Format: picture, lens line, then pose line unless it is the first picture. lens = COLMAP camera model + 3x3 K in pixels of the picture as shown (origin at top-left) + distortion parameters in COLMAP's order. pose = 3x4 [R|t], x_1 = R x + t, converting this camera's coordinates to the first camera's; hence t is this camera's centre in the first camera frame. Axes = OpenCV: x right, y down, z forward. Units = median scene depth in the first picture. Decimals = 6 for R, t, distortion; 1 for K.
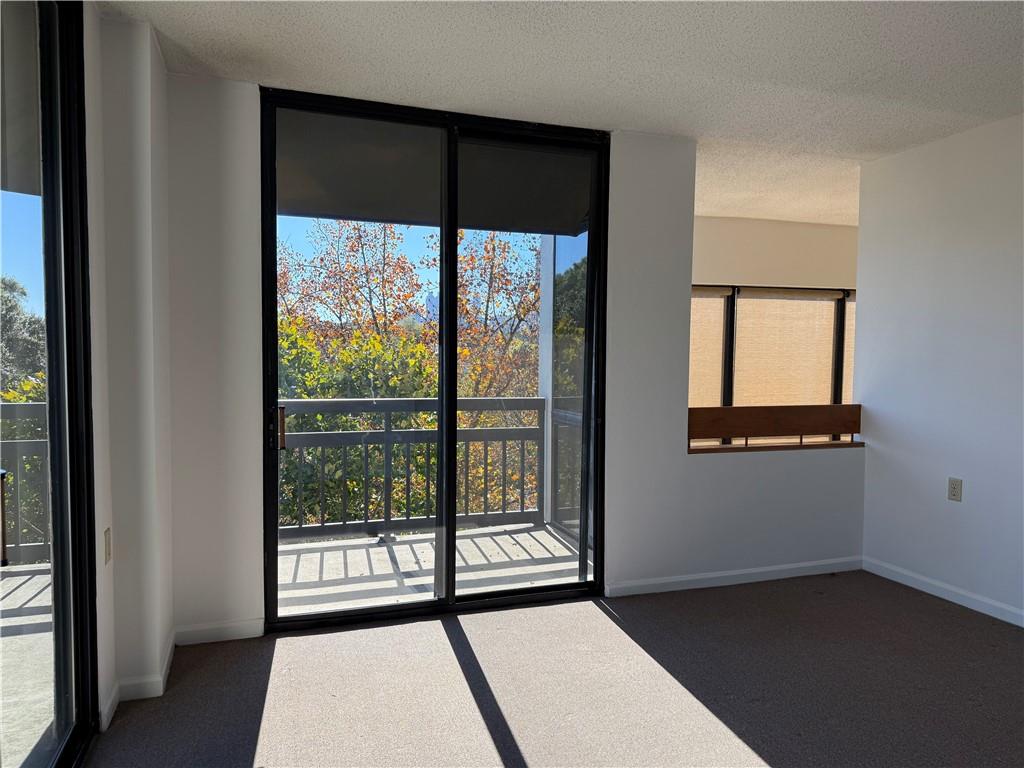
lens RADIAL K [[718.4, 0, 508.9], [0, 718.4, 391.4], [0, 0, 1]] dist [0.084337, -0.125981]
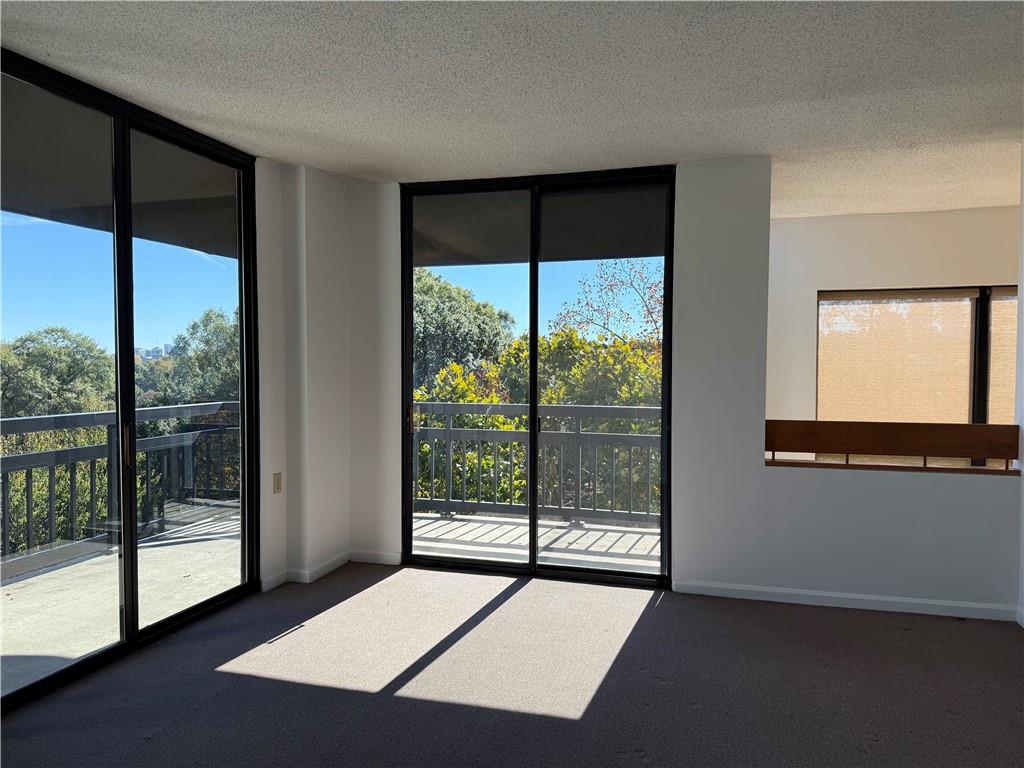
lens RADIAL K [[718.4, 0, 508.9], [0, 718.4, 391.4], [0, 0, 1]] dist [0.084337, -0.125981]
pose [[0.813170, 0.014567, -0.581844, 0.555485], [-0.027004, 0.999554, -0.012716, 0.006120], [0.581400, 0.026052, 0.813201, -0.030652]]
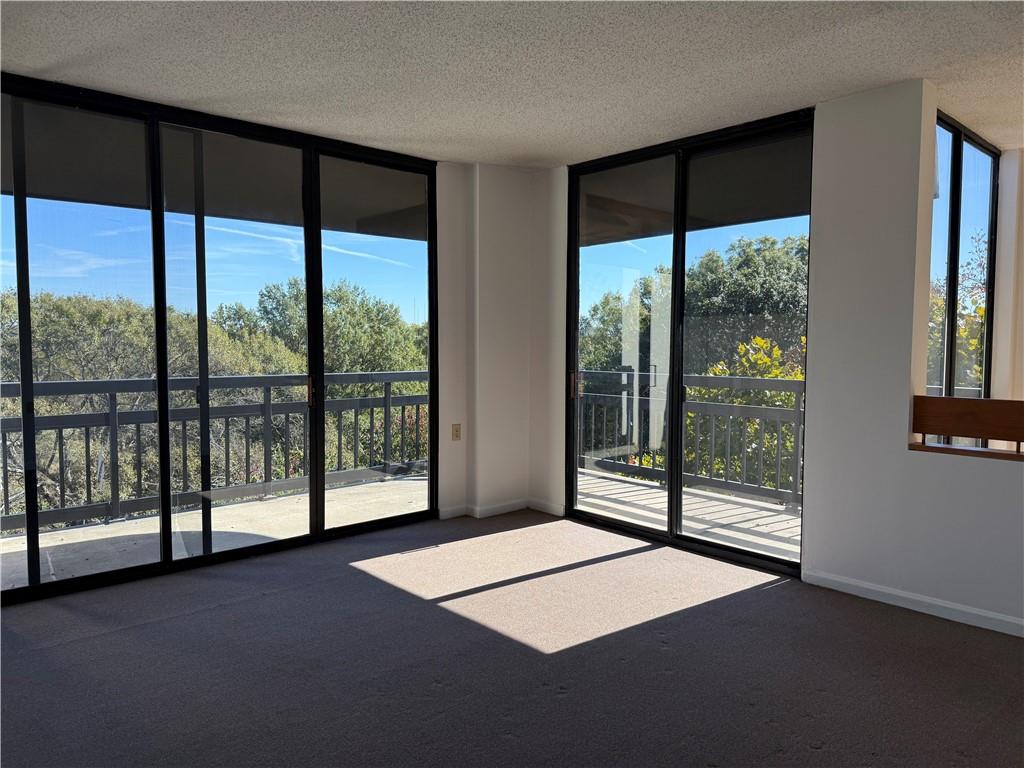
lens RADIAL K [[717.7, 0, 513.2], [0, 717.7, 382.5], [0, 0, 1]] dist [0.111099, -0.157012]
pose [[0.388515, 0.043562, -0.920412, 0.873278], [-0.051325, 0.998354, 0.025586, 0.010847], [0.920012, 0.037299, 0.390111, 0.242046]]
